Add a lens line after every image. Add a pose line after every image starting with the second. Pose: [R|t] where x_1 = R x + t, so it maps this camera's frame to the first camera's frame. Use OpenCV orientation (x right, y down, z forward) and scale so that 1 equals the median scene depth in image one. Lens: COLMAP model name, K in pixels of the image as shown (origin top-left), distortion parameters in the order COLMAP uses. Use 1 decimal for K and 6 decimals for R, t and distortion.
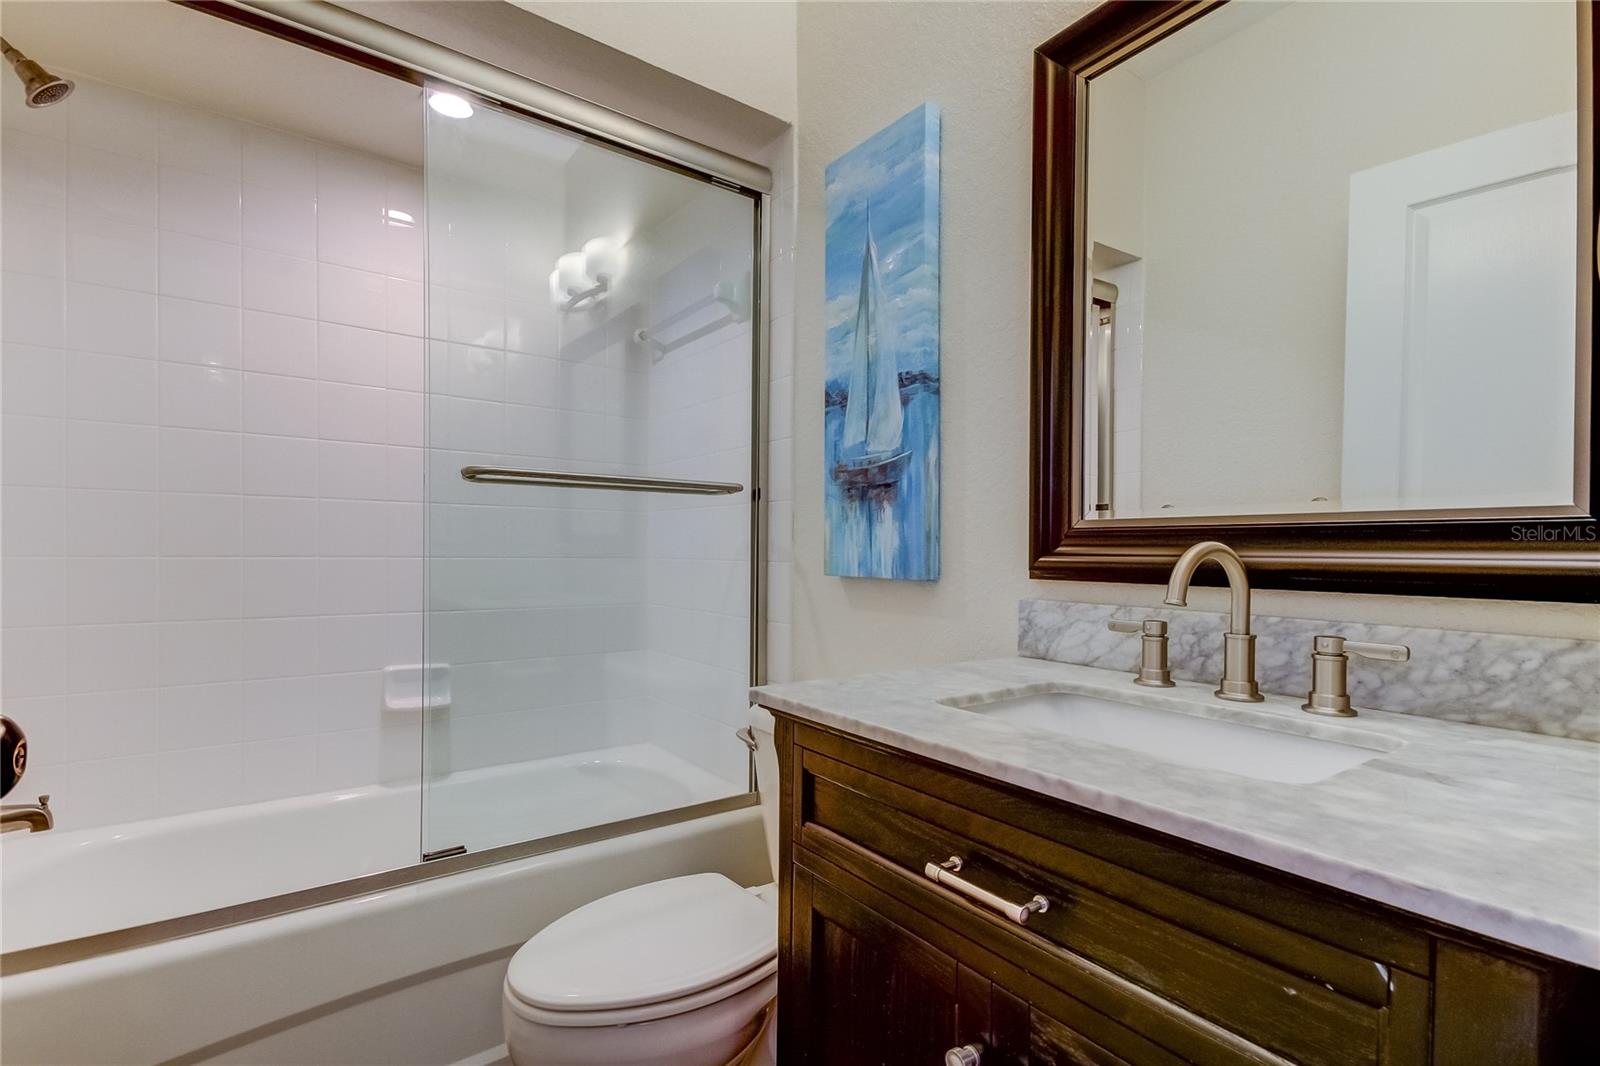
lens RADIAL K [[747.0, 0, 797.7], [0, 747.0, 544.6], [0, 0, 1]] dist [0.021465, -0.002453]
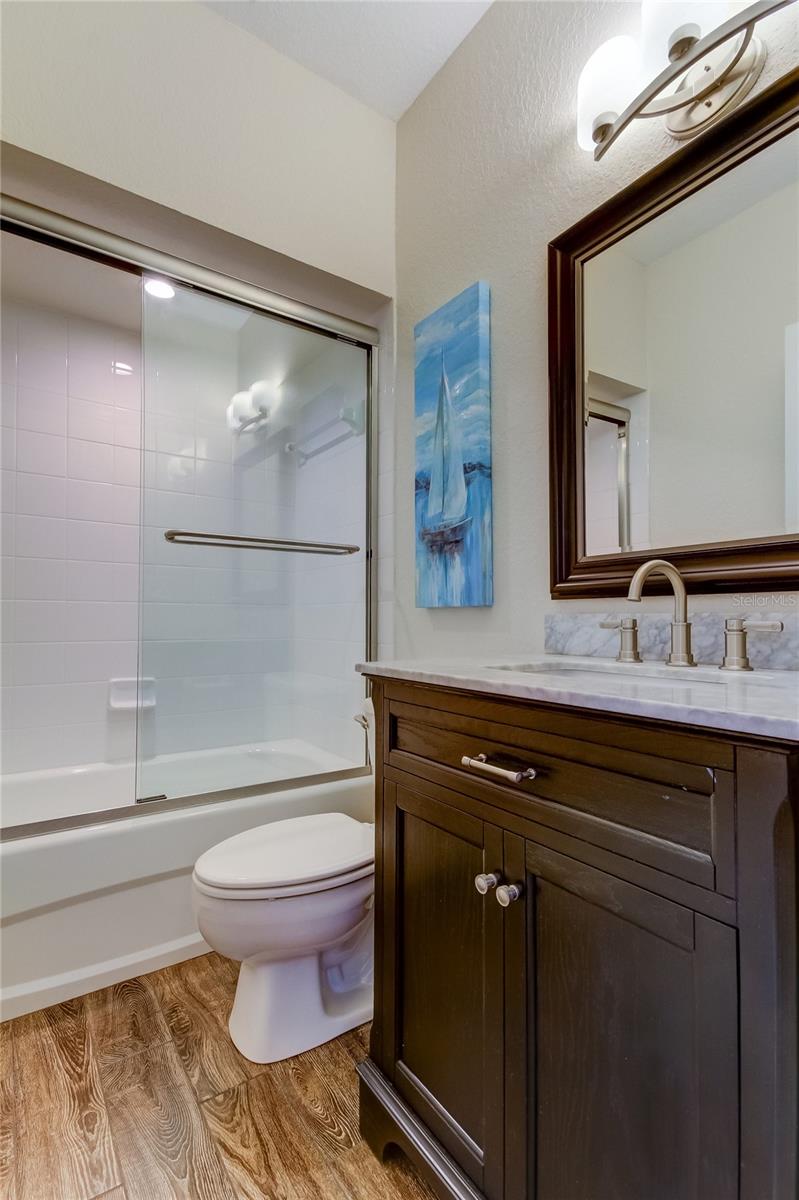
lens RADIAL K [[560.2, 0, 401.8], [0, 560.2, 598.1], [0, 0, 1]] dist [0.021465, -0.002453]
pose [[0.999788, -0.006376, -0.019583, 0.034725], [0.005778, 0.999521, -0.030395, 0.064474], [0.019768, 0.030276, 0.999346, -0.085240]]
